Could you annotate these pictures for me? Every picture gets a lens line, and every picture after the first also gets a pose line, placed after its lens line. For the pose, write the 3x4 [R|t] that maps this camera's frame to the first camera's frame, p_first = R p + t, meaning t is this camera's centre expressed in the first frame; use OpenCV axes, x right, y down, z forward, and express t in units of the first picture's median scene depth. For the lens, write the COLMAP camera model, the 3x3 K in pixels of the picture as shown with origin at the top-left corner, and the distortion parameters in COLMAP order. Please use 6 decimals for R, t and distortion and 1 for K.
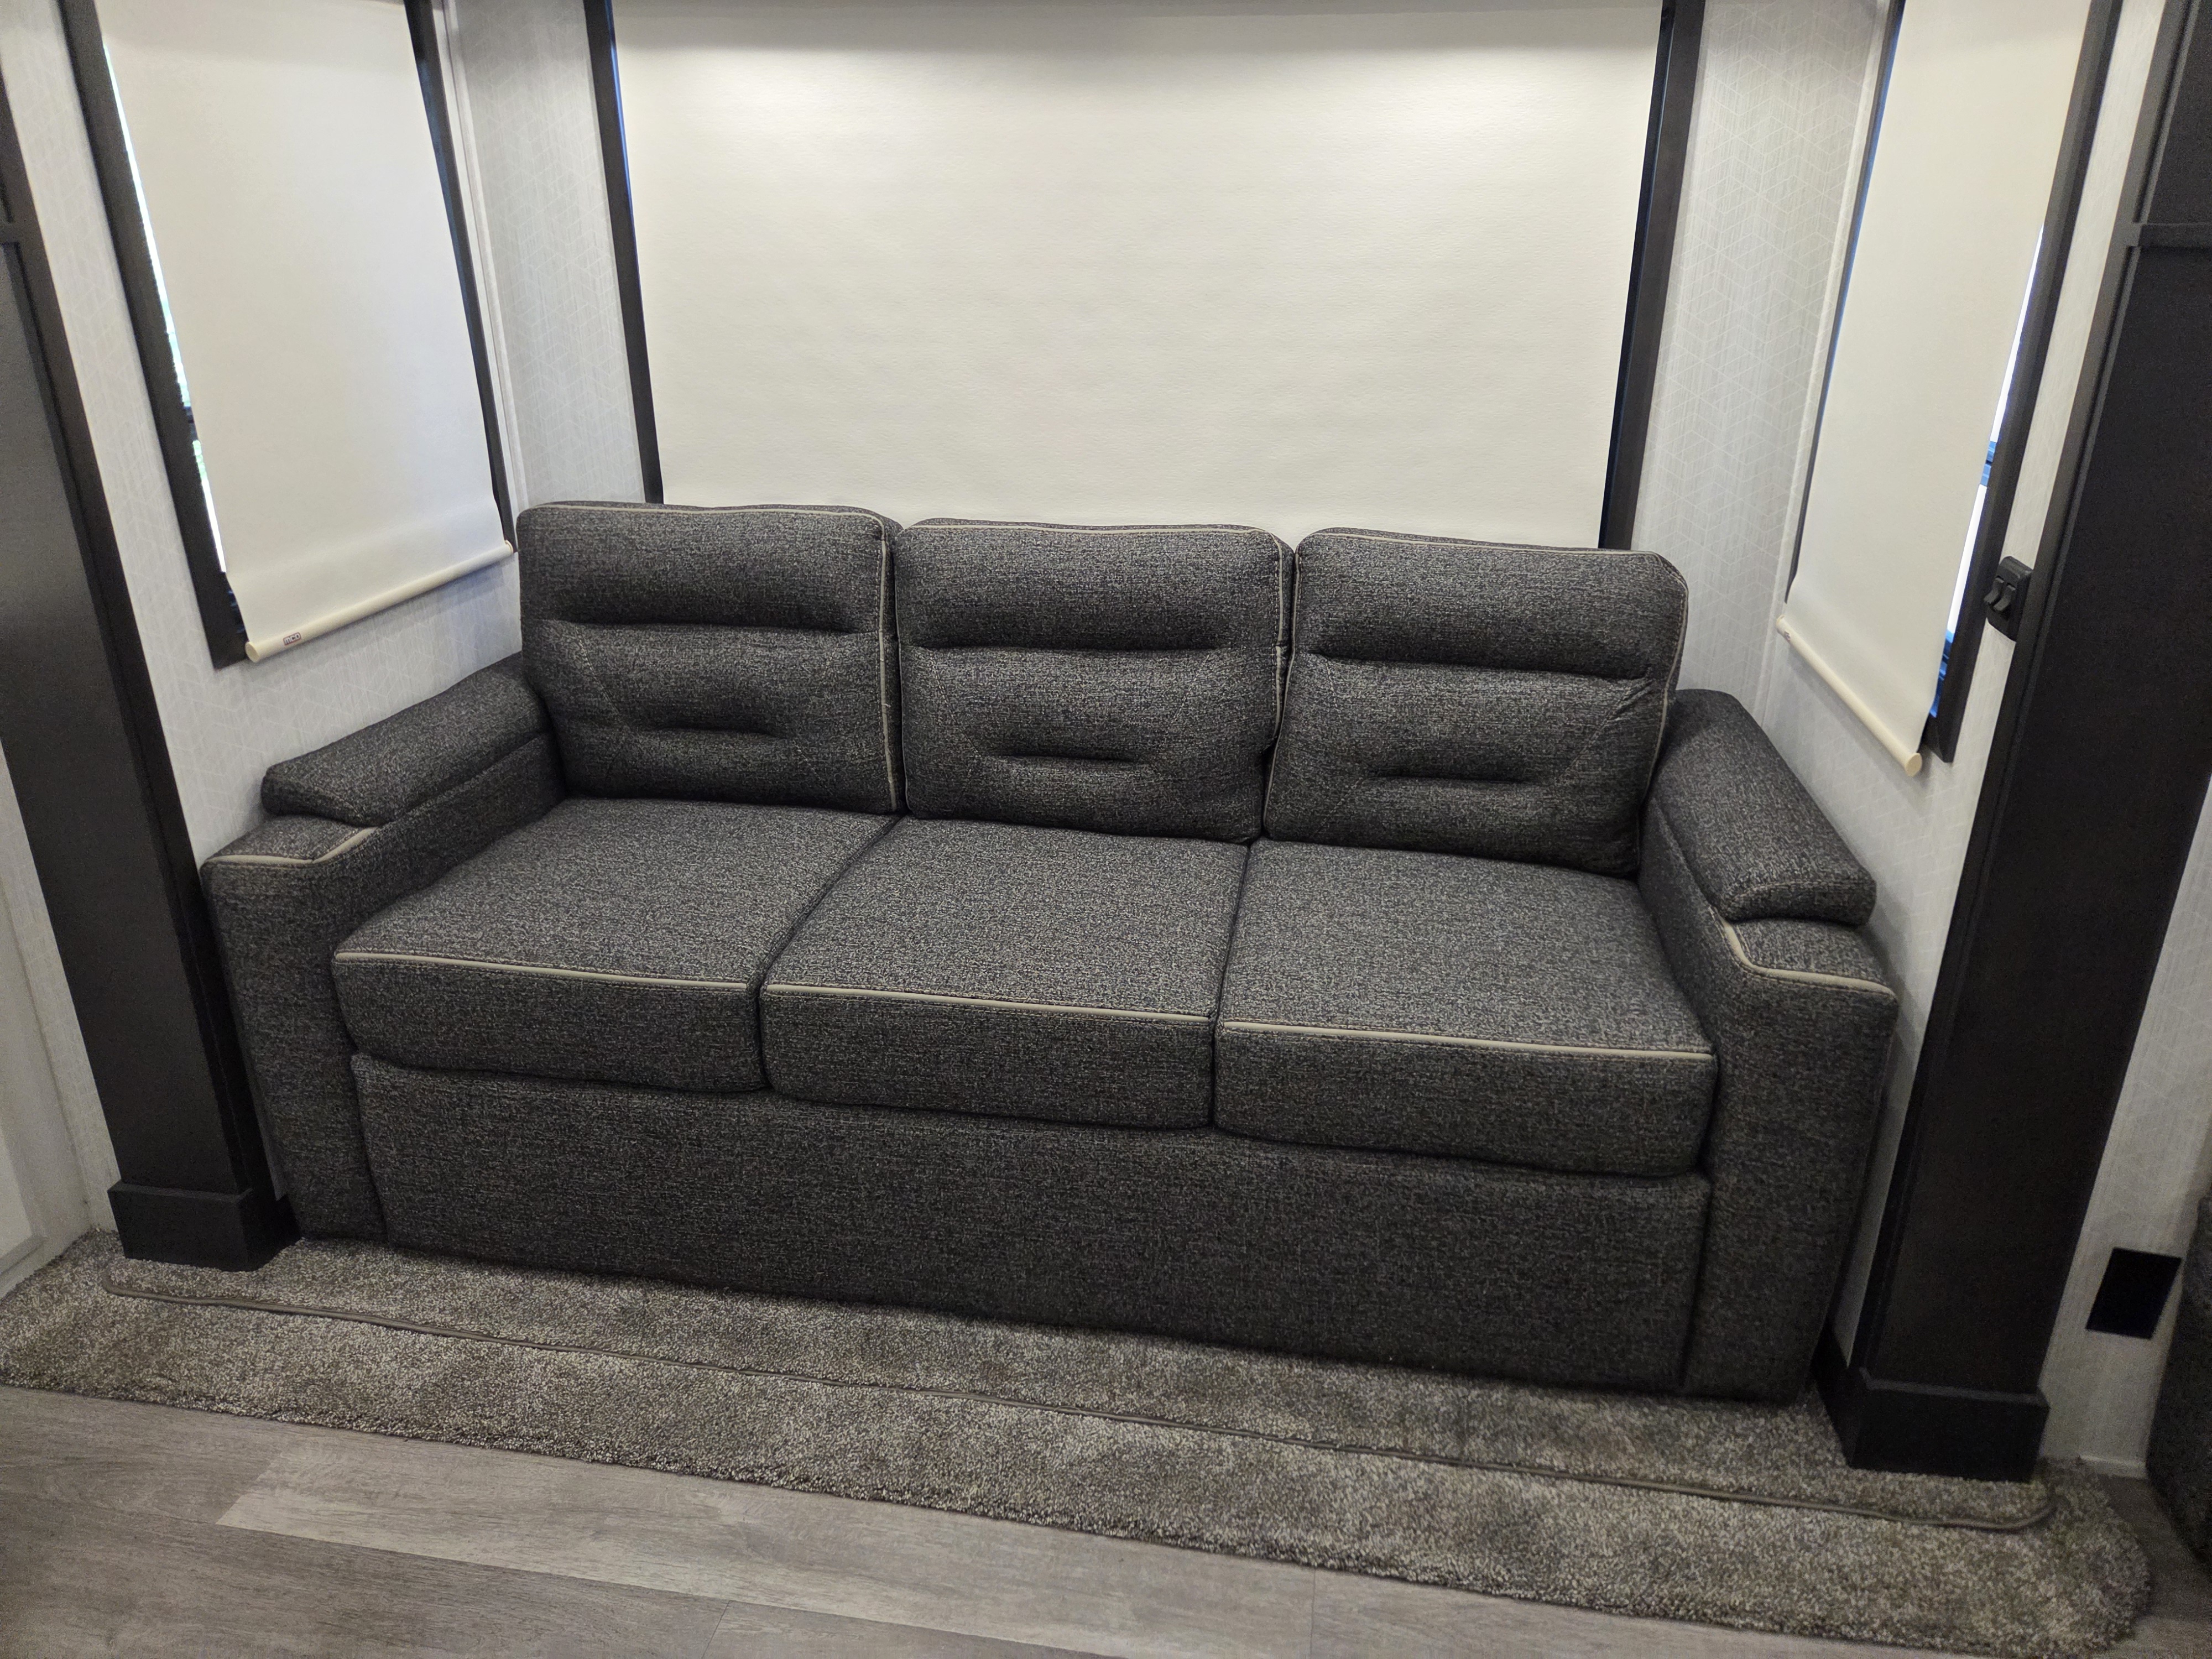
lens RADIAL K [[1478.0, 0, 1119.1], [0, 1478.0, 795.5], [0, 0, 1]] dist [0.061416, -0.053369]
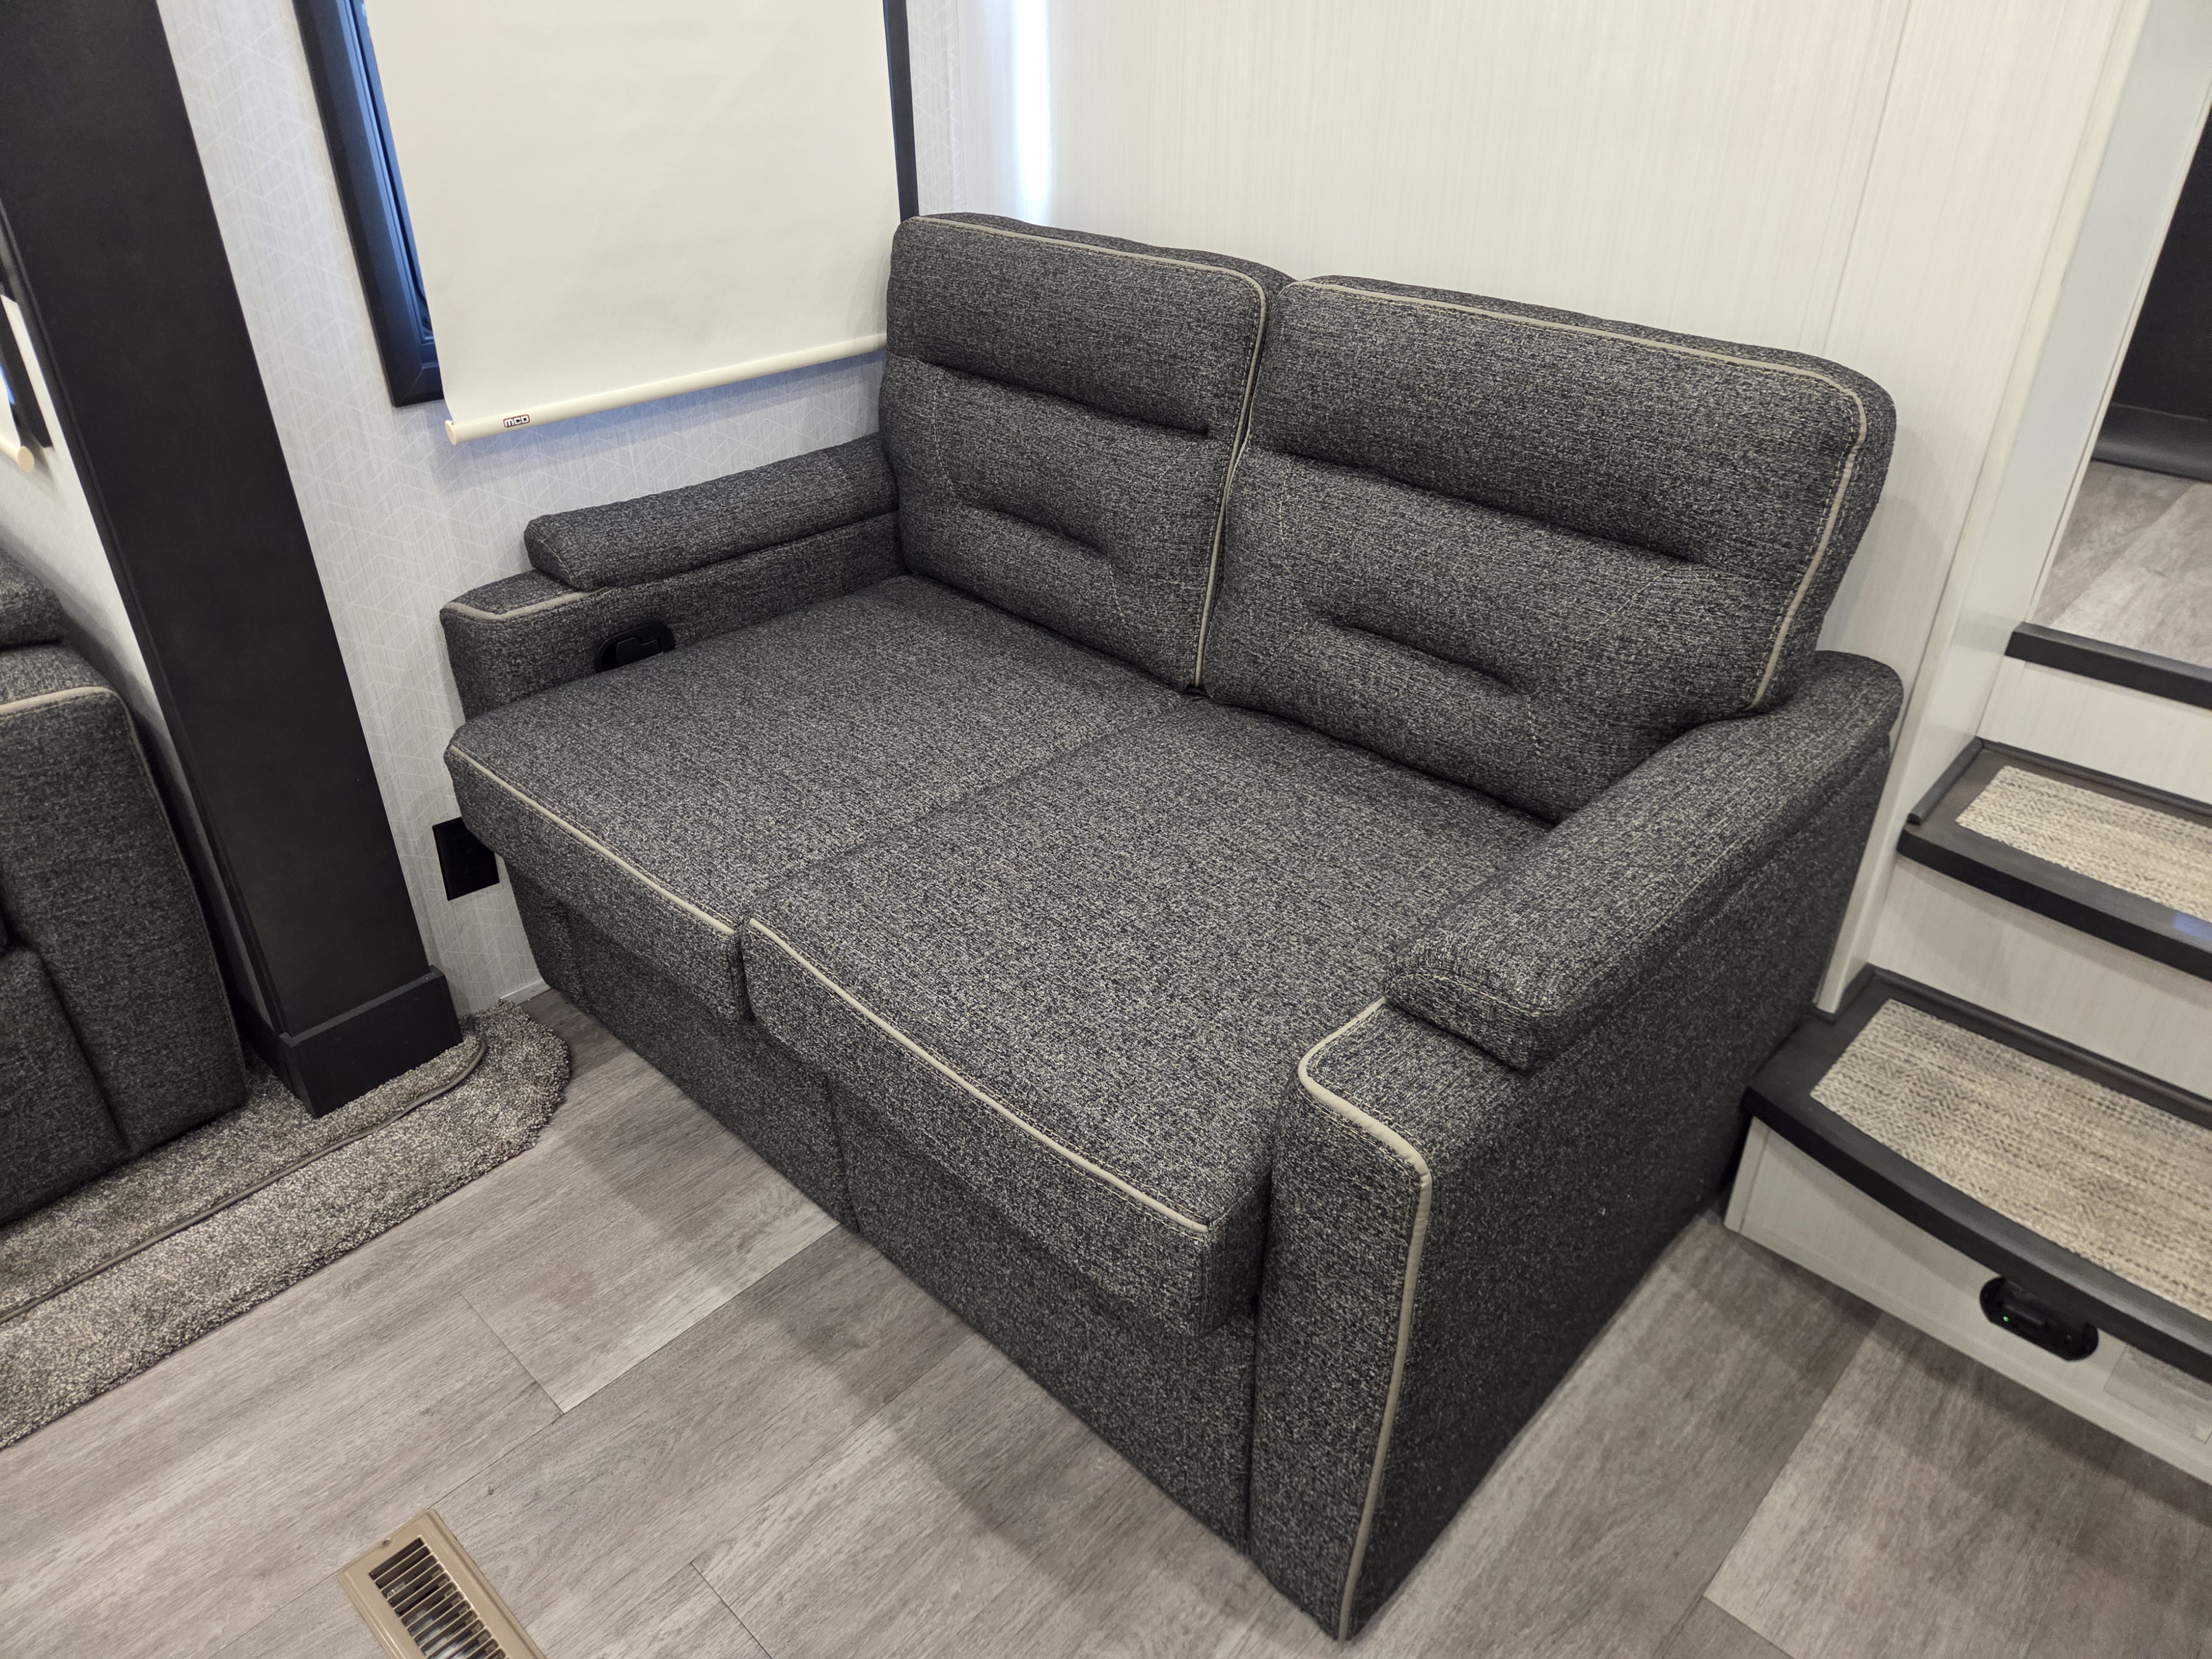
lens RADIAL K [[1478.0, 0, 1109.0], [0, 1478.0, 807.4], [0, 0, 1]] dist [0.061416, -0.053369]
pose [[0.563266, -0.425045, 0.708567, 0.140074], [0.296587, 0.904400, 0.306751, 0.084775], [-0.771212, 0.037369, 0.635481, -0.119422]]
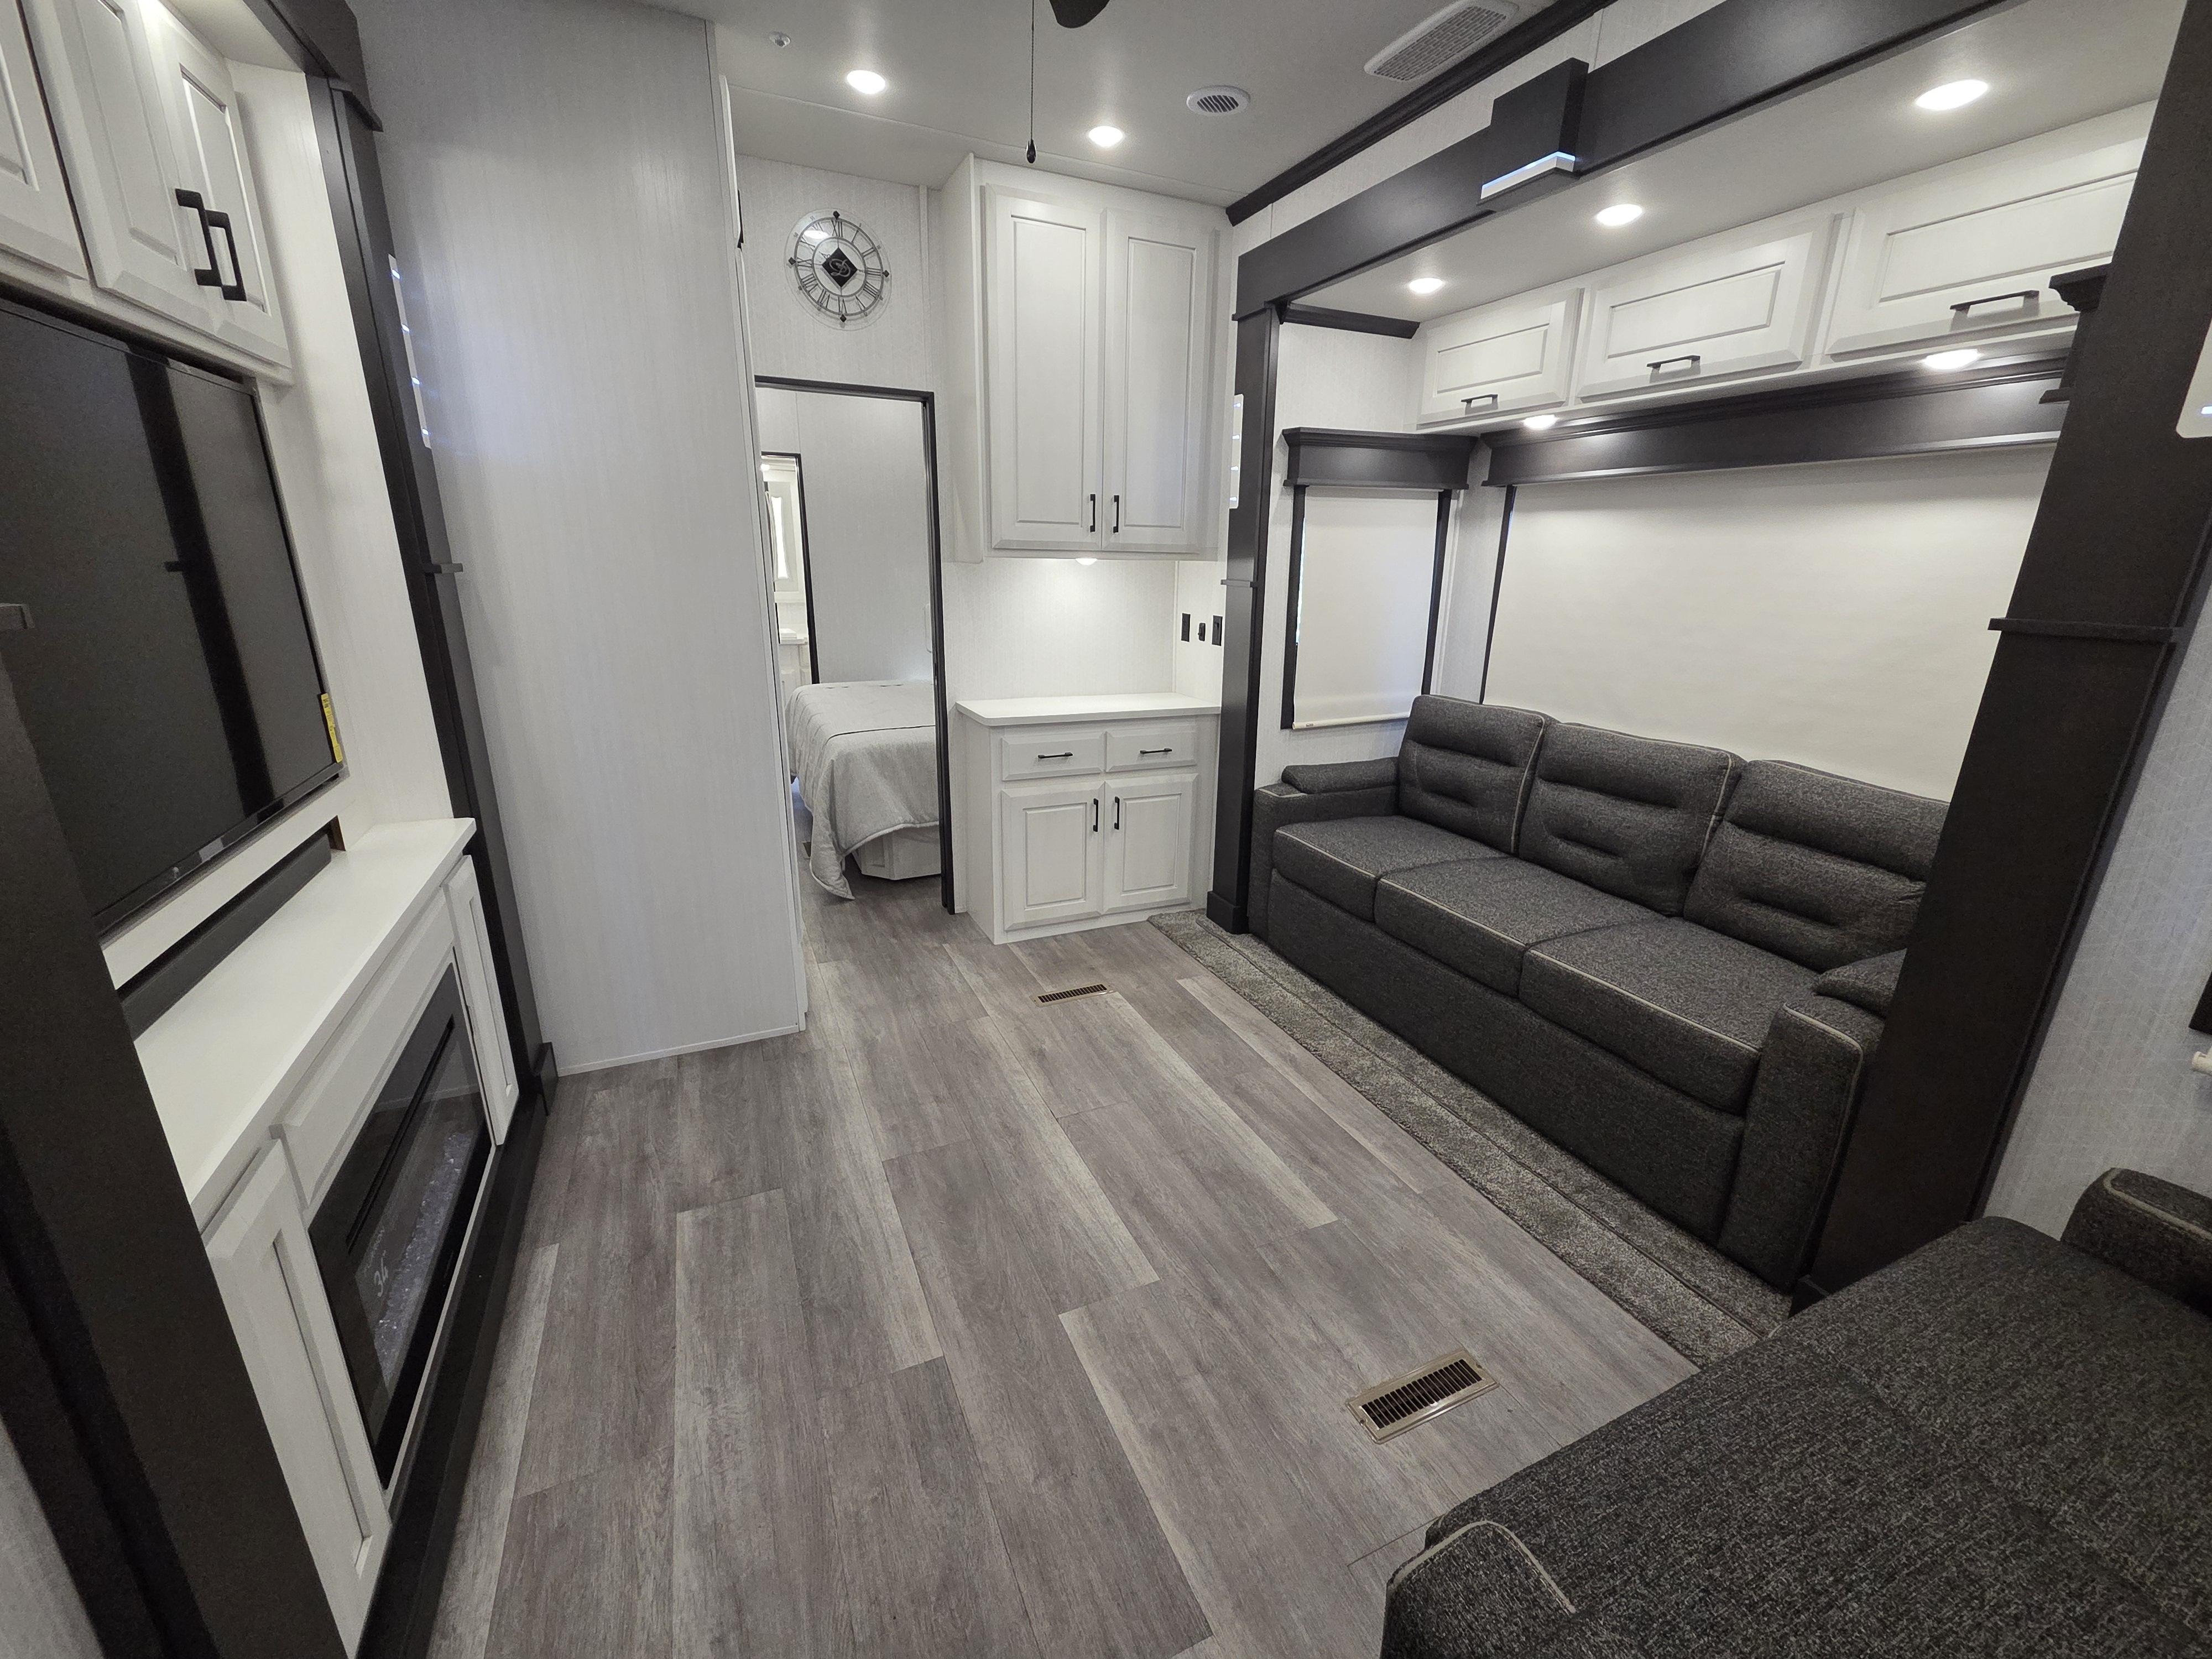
lens RADIAL K [[898.6, 0, 1103.5], [0, 898.6, 834.0], [0, 0, 1]] dist [-0.000266, 0.001048]
pose [[0.545132, 0.250662, -0.800000, 0.726219], [-0.310587, 0.946737, 0.085000, 0.074179], [0.778696, 0.202133, 0.593949, -0.297503]]
